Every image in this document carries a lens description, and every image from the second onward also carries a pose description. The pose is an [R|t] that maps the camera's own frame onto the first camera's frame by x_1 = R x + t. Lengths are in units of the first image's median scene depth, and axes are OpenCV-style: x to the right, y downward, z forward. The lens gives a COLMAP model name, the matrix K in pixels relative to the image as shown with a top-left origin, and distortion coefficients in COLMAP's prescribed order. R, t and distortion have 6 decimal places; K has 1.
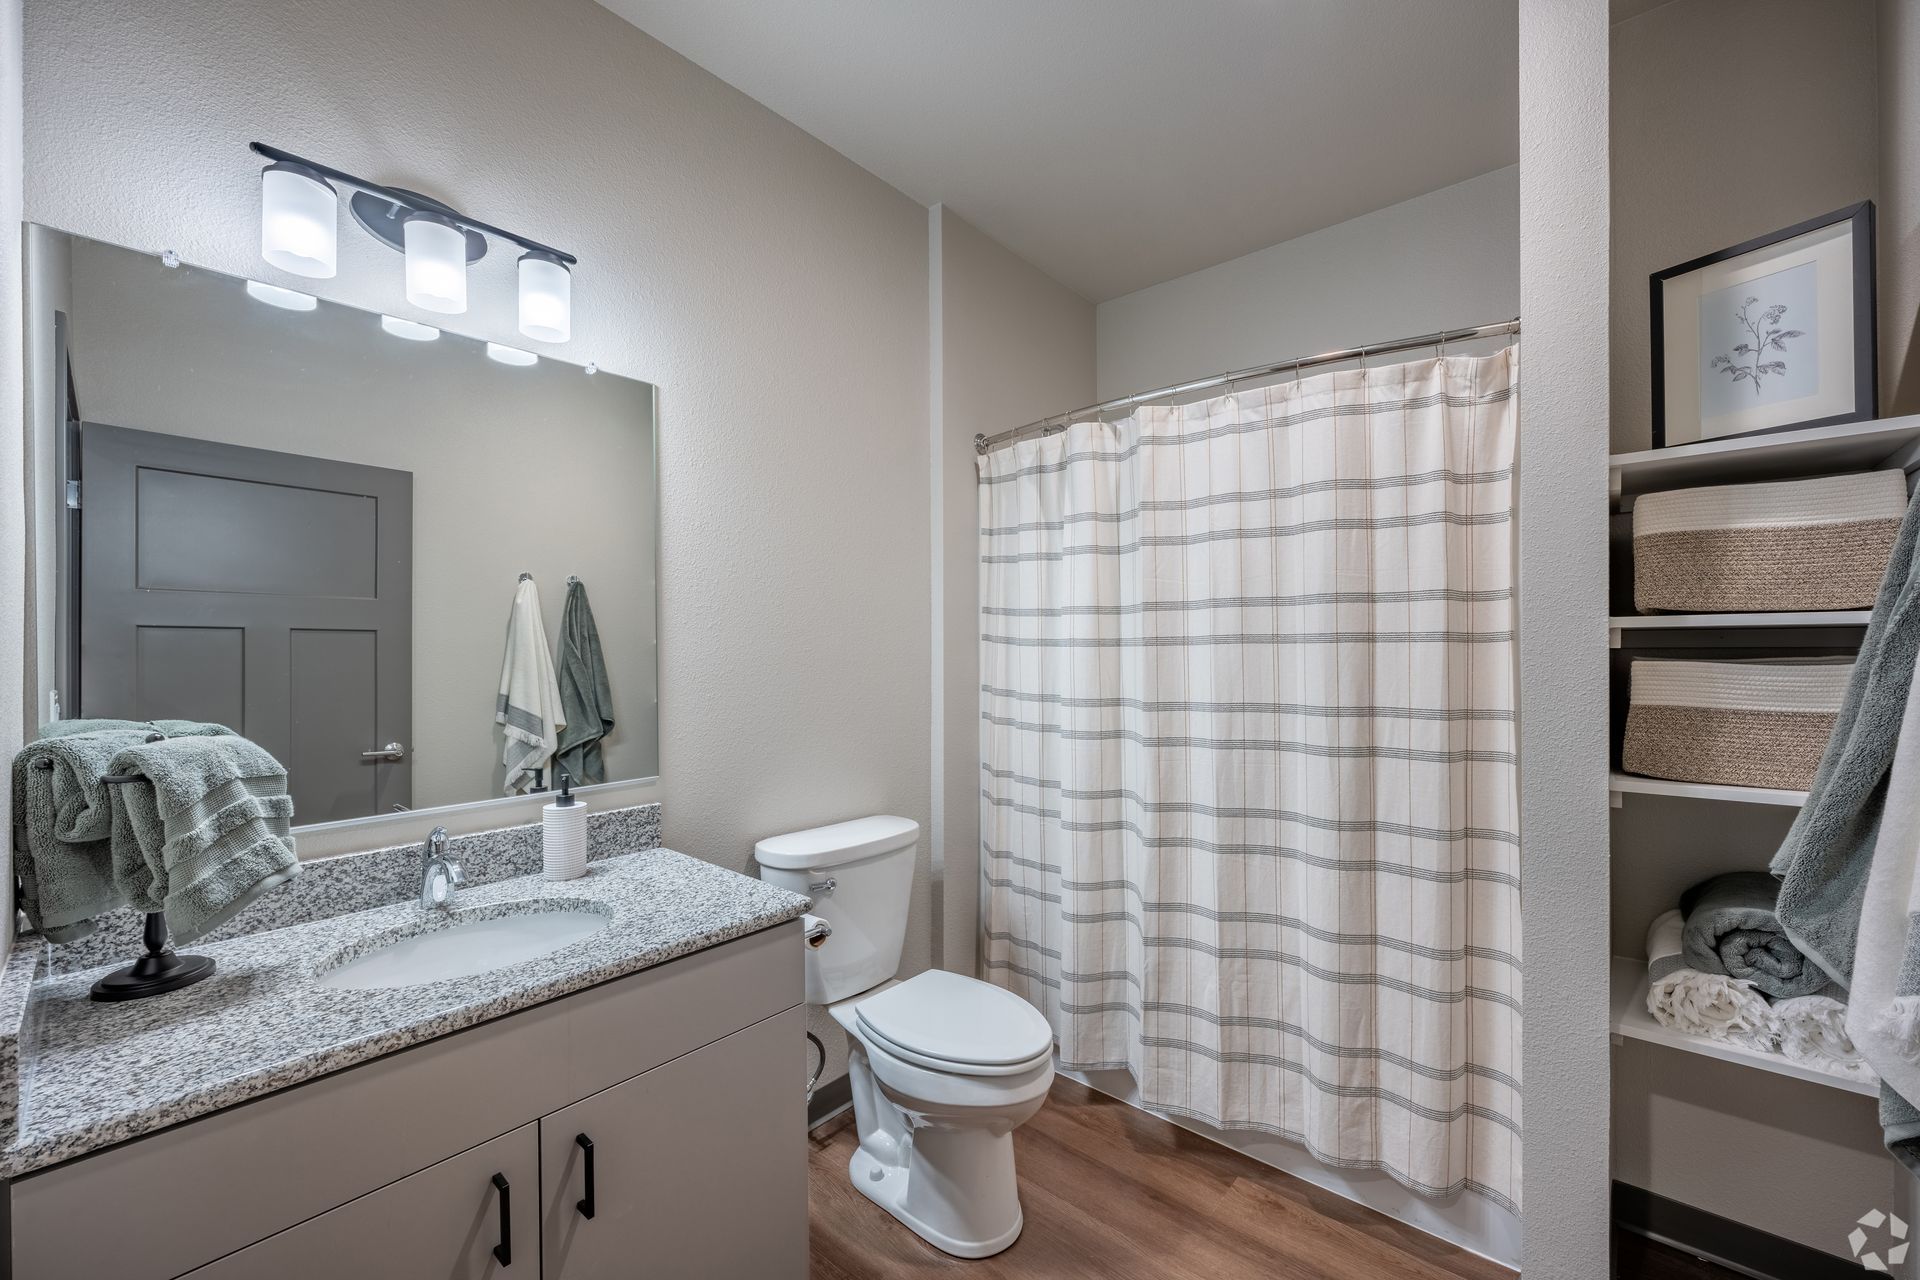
lens RADIAL K [[763.9, 0, 966.5], [0, 763.9, 645.5], [0, 0, 1]] dist [-0.000841, -0.000192]
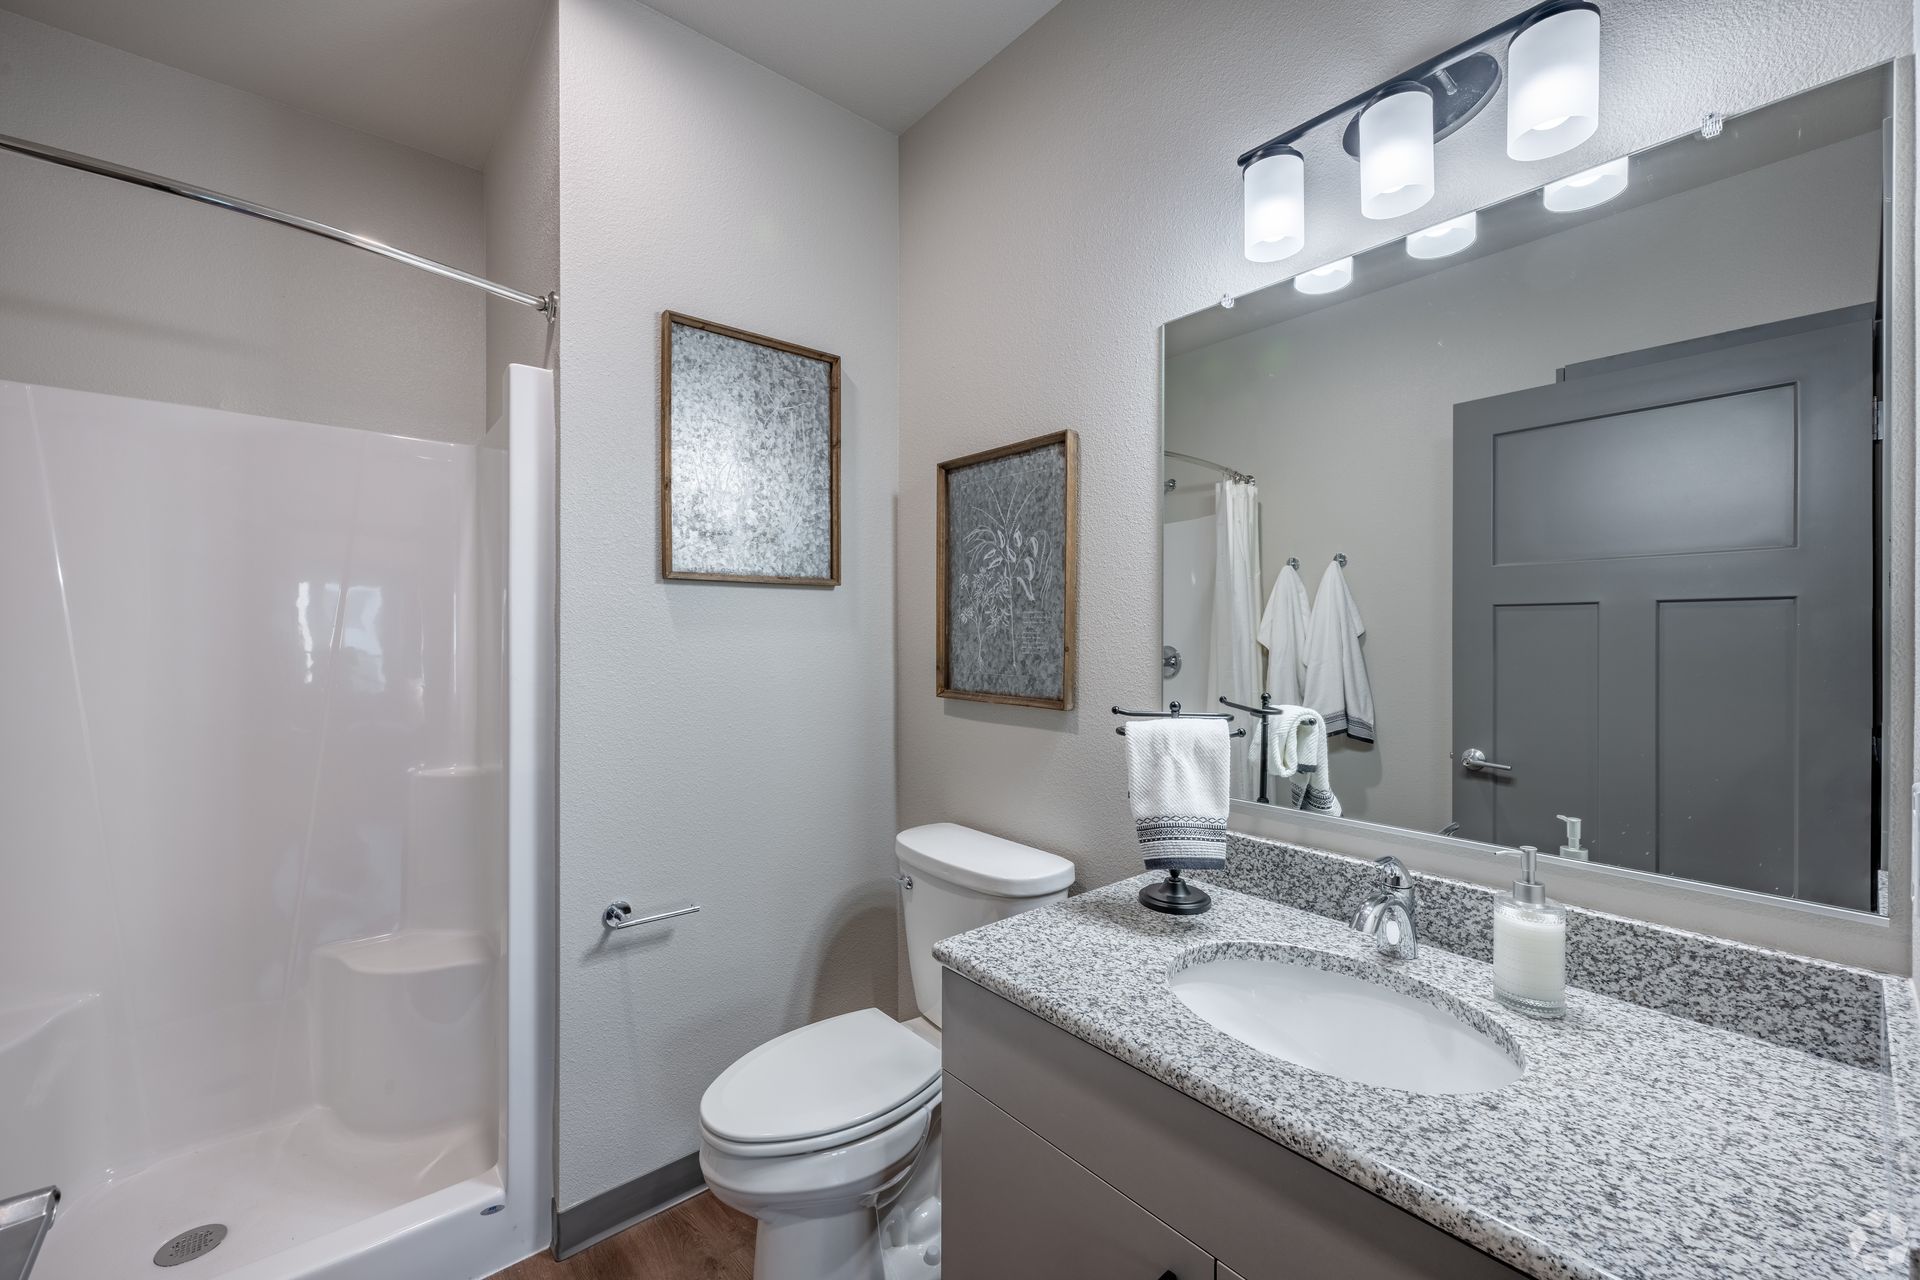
lens RADIAL K [[763.9, 0, 966.5], [0, 763.9, 645.5], [0, 0, 1]] dist [-0.000841, -0.000192]
pose [[-0.142973, 0.013889, -0.989629, 0.167615], [0.003858, 0.999902, 0.013476, 0.008500], [0.989719, -0.001891, -0.143012, 0.669549]]
